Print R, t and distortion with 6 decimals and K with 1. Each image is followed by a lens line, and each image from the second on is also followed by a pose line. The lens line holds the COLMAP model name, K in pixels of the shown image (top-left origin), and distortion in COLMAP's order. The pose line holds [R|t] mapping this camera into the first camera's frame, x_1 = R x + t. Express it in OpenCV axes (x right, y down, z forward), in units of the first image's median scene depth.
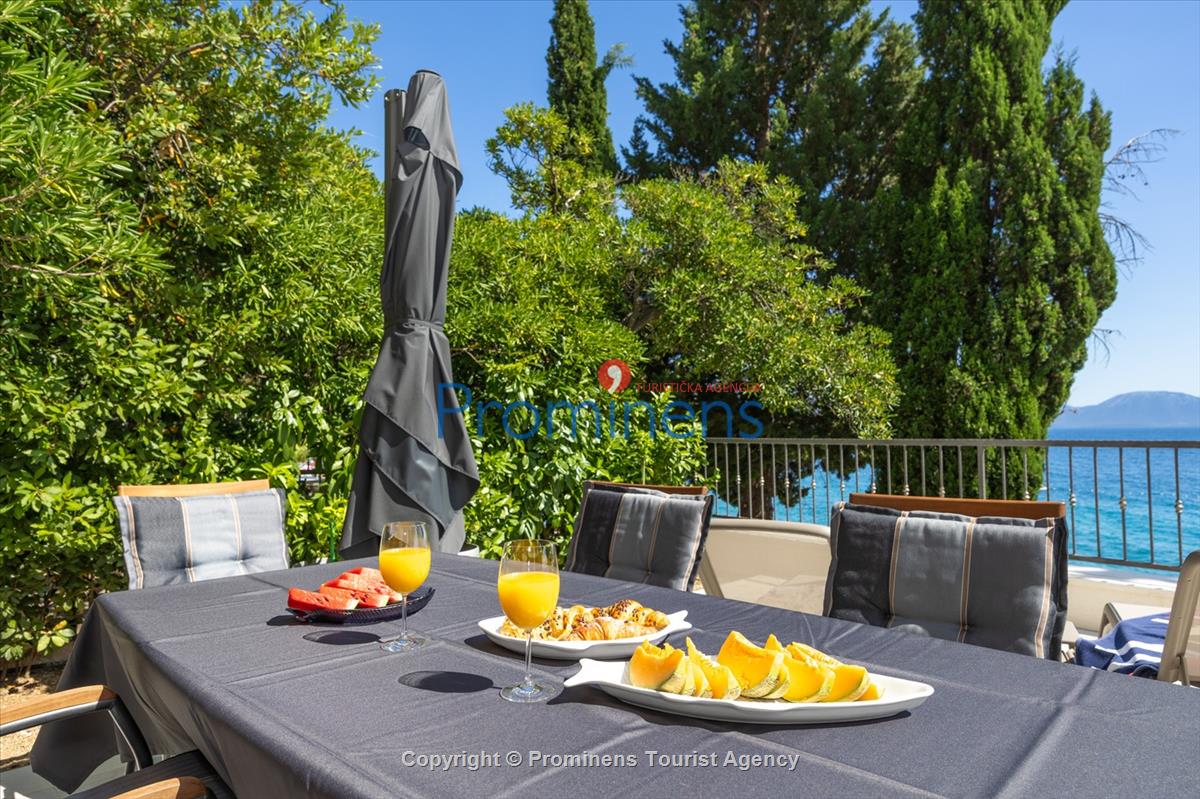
lens RADIAL K [[722.3, 0, 603.6], [0, 722.3, 400.6], [0, 0, 1]] dist [0.000859, 0.000077]
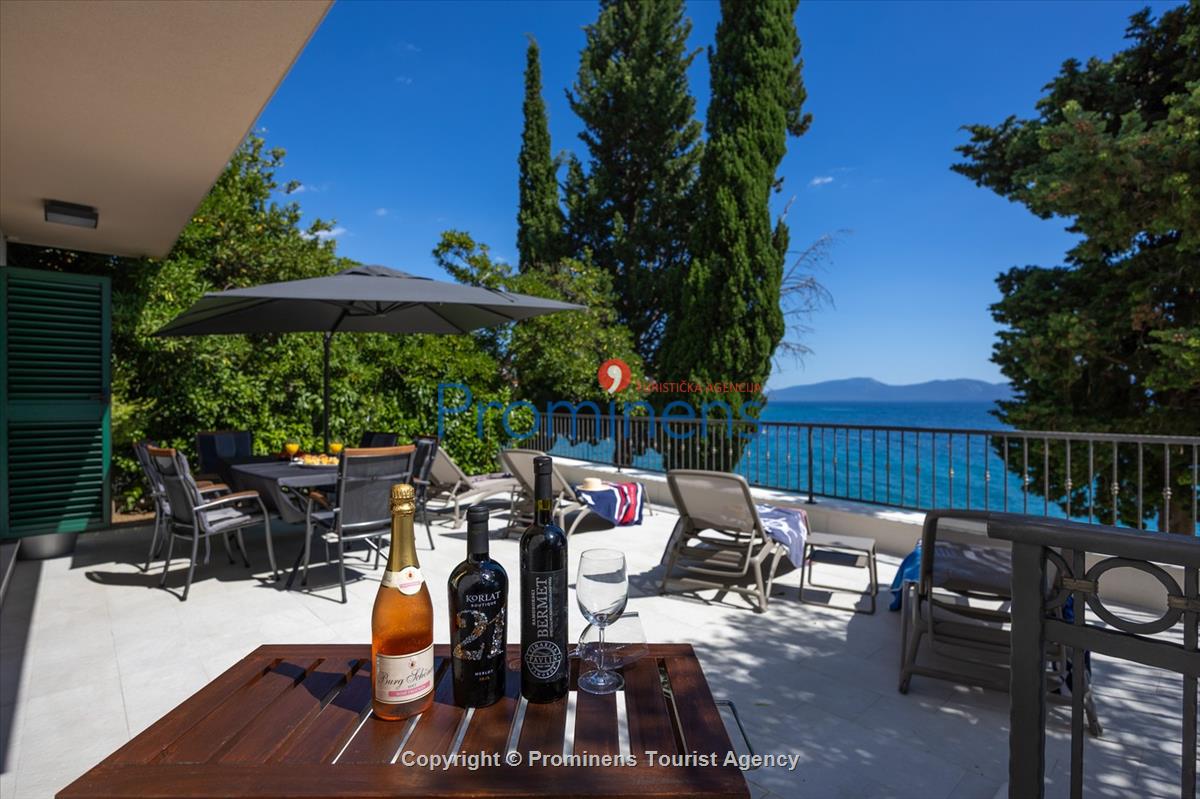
lens RADIAL K [[567.6, 0, 600.0], [0, 567.6, 399.5], [0, 0, 1]] dist [-0.012193, -0.000001]
pose [[0.998056, 0.009762, -0.061559, 0.351375], [-0.006933, 0.998917, 0.046001, -0.046541], [0.061942, -0.045485, 0.997043, -0.428566]]
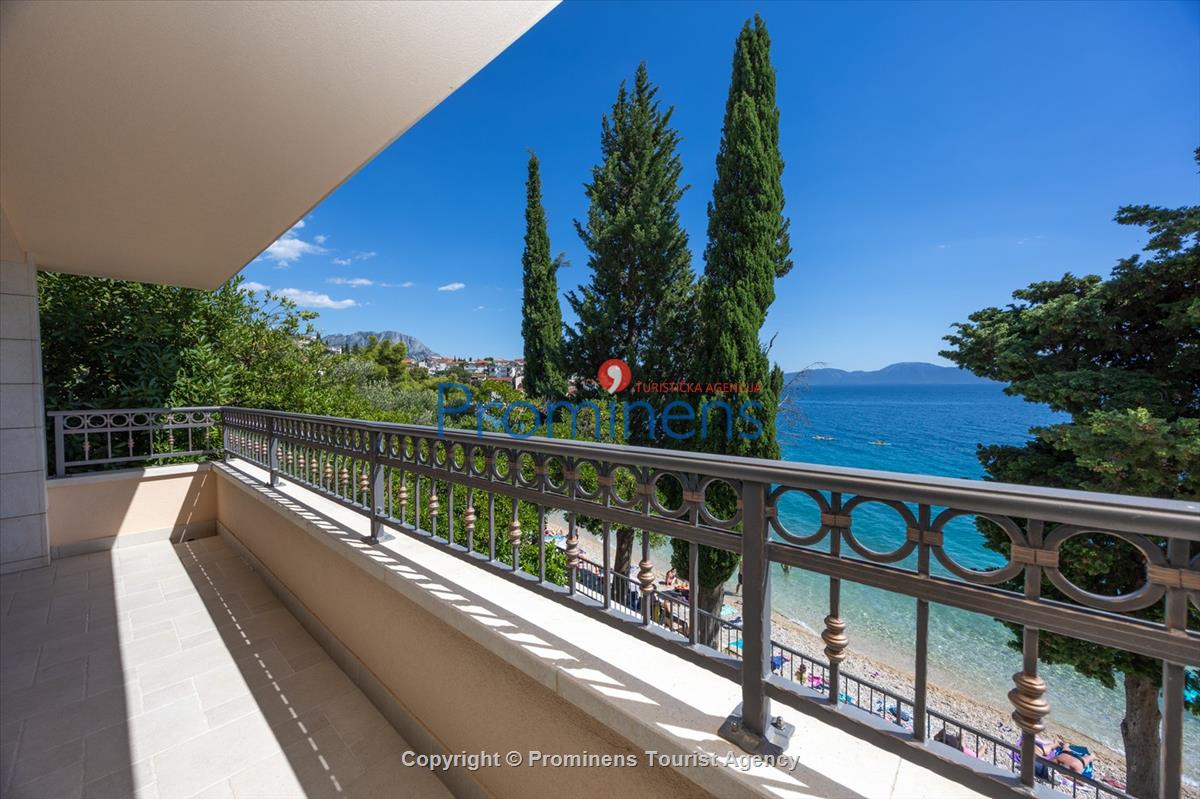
lens RADIAL K [[449.4, 0, 600.0], [0, 449.4, 399.5], [0, 0, 1]] dist [0.000376, -0.000110]
pose [[0.999359, -0.003070, 0.035672, 0.145029], [0.000442, 0.997299, 0.073447, -0.436251], [-0.035801, -0.073384, 0.996661, -0.265286]]
